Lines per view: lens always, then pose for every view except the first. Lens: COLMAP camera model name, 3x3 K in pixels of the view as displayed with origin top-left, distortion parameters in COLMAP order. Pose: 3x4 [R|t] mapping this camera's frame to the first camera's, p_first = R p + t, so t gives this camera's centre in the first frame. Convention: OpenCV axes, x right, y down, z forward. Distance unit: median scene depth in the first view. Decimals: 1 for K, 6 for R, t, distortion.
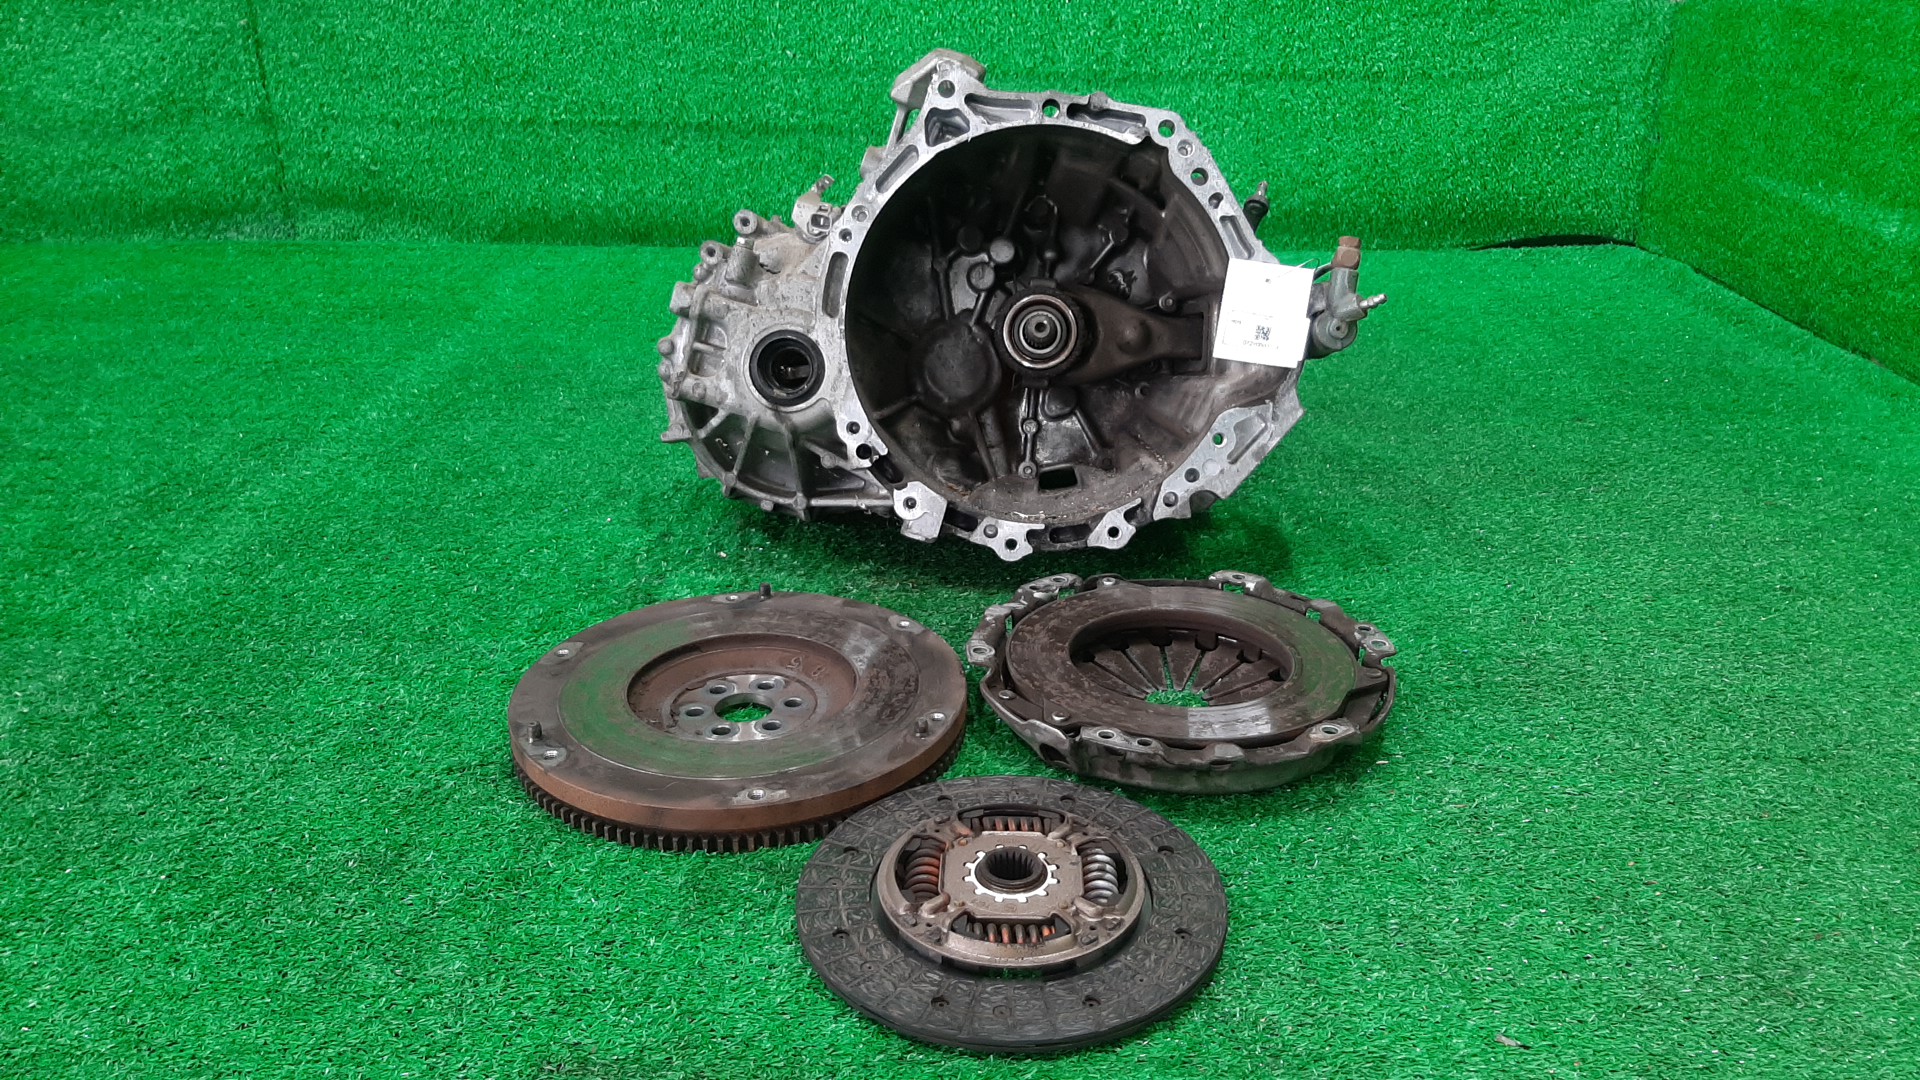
lens RADIAL K [[1512.2, 0, 980.2], [0, 1512.2, 557.0], [0, 0, 1]] dist [0.048192, -0.111540]
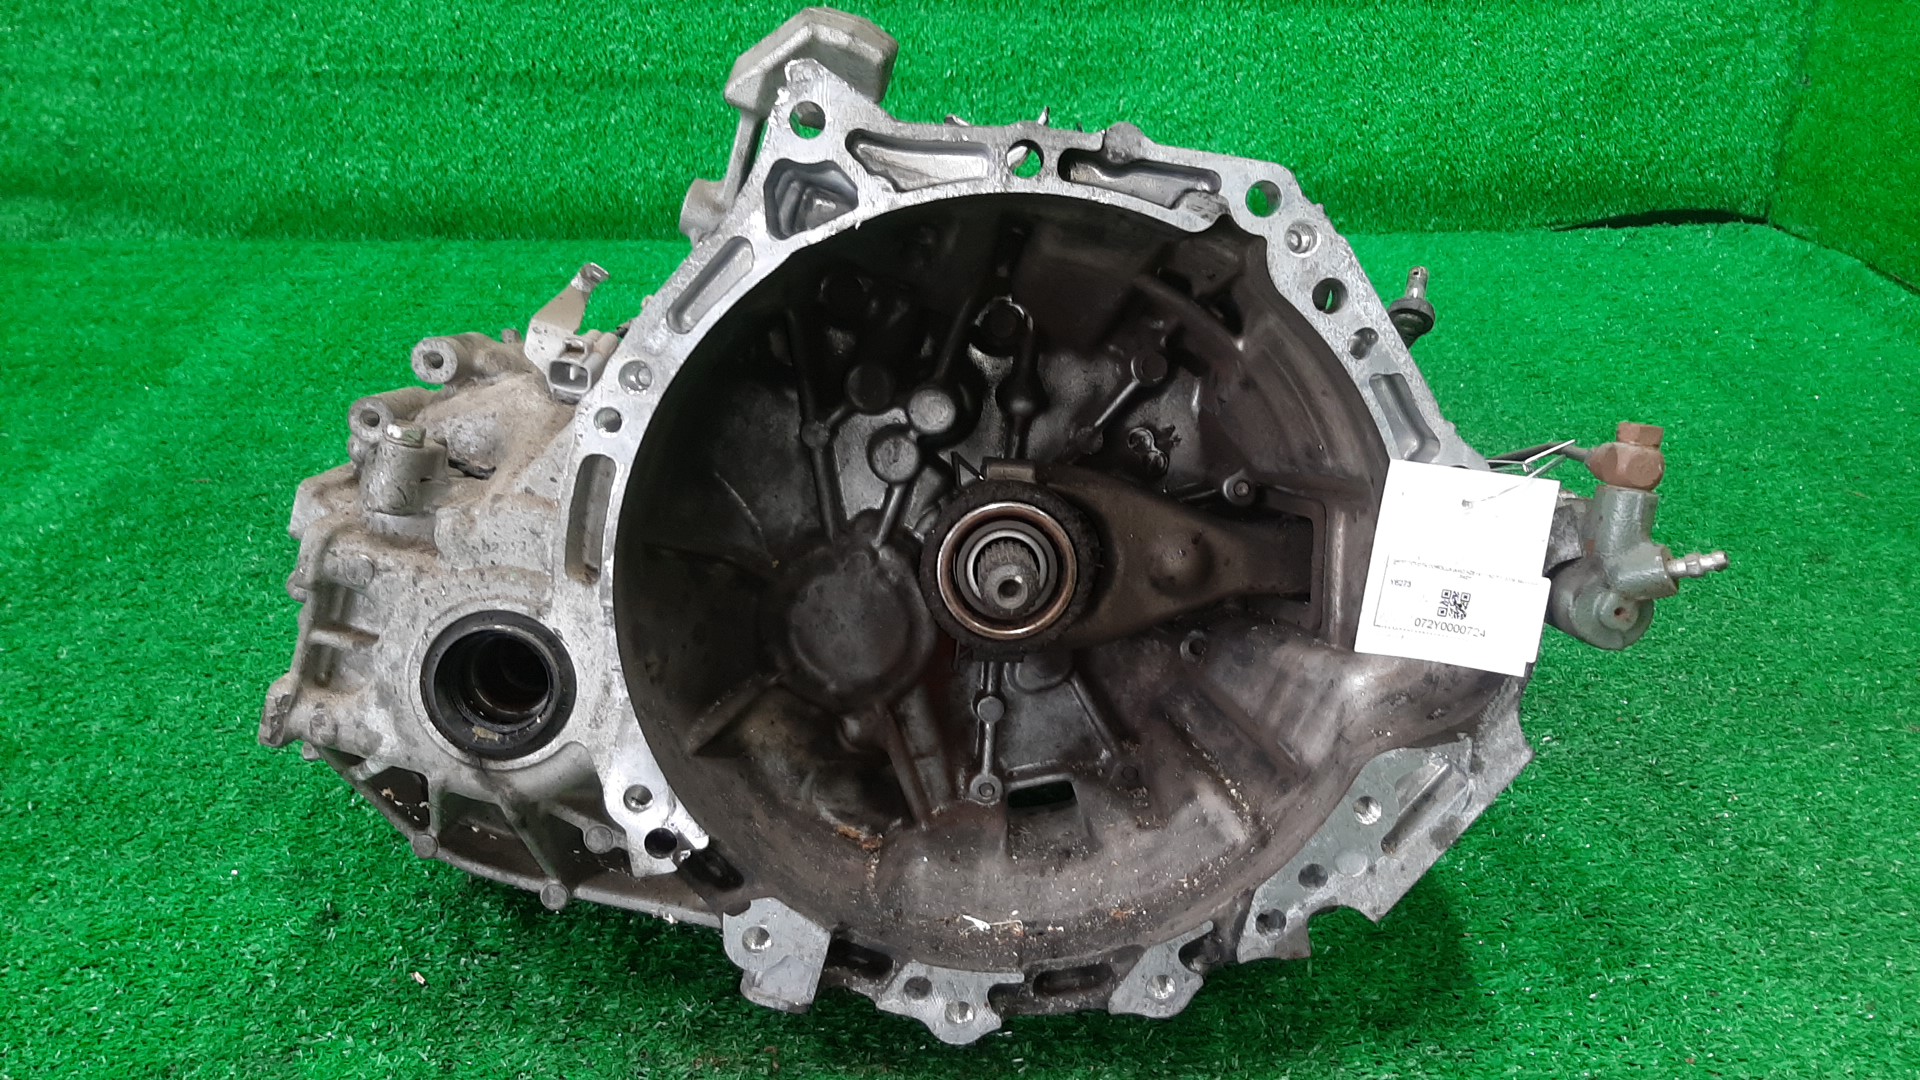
lens RADIAL K [[1512.2, 0, 980.4], [0, 1512.2, 530.4], [0, 0, 1]] dist [0.048192, -0.111540]
pose [[0.999245, -0.018747, 0.034020, 0.012862], [0.016955, 0.998492, 0.052211, -0.186643], [-0.034947, -0.051595, 0.998056, 0.471214]]
